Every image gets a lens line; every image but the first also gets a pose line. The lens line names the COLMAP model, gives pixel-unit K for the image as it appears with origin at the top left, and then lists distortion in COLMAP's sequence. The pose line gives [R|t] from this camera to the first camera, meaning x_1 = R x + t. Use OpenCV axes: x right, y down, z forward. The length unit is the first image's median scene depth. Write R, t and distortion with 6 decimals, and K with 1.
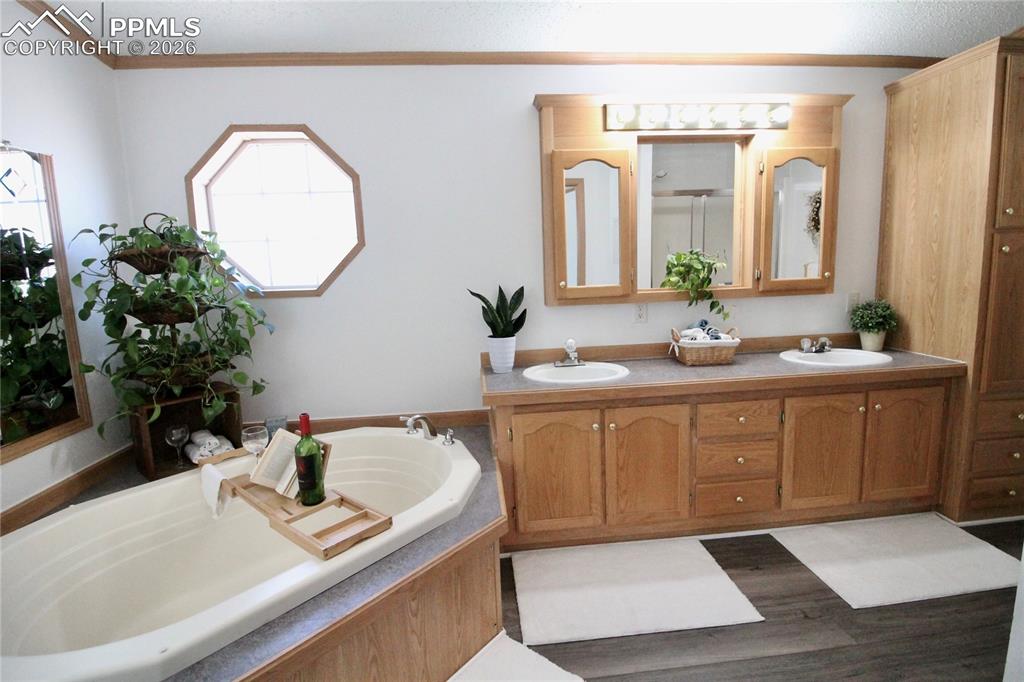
lens RADIAL K [[484.9, 0, 511.2], [0, 484.9, 332.5], [0, 0, 1]] dist [0.001953, -0.012072]
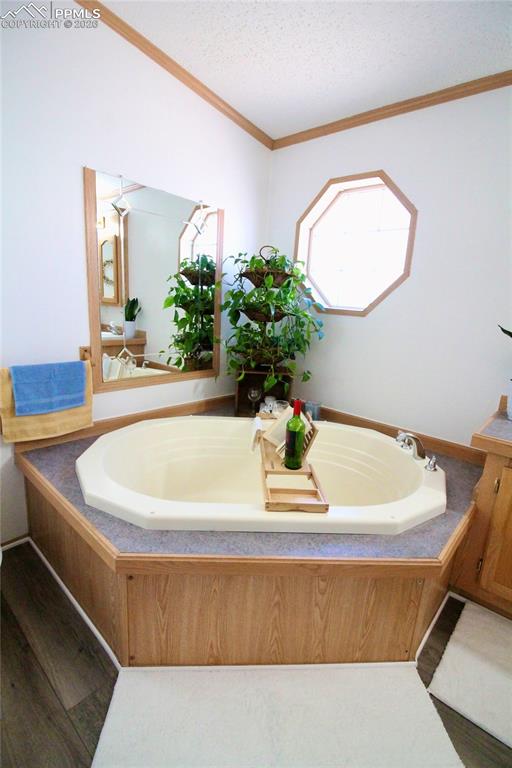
lens RADIAL K [[363.7, 0, 256.0], [0, 363.7, 384.0], [0, 0, 1]] dist [0.001953, -0.012072]
pose [[0.686060, 0.239170, -0.687109, 0.107090], [-0.187461, 0.970645, 0.150688, 0.004024], [0.702979, 0.025425, 0.710756, 0.176835]]
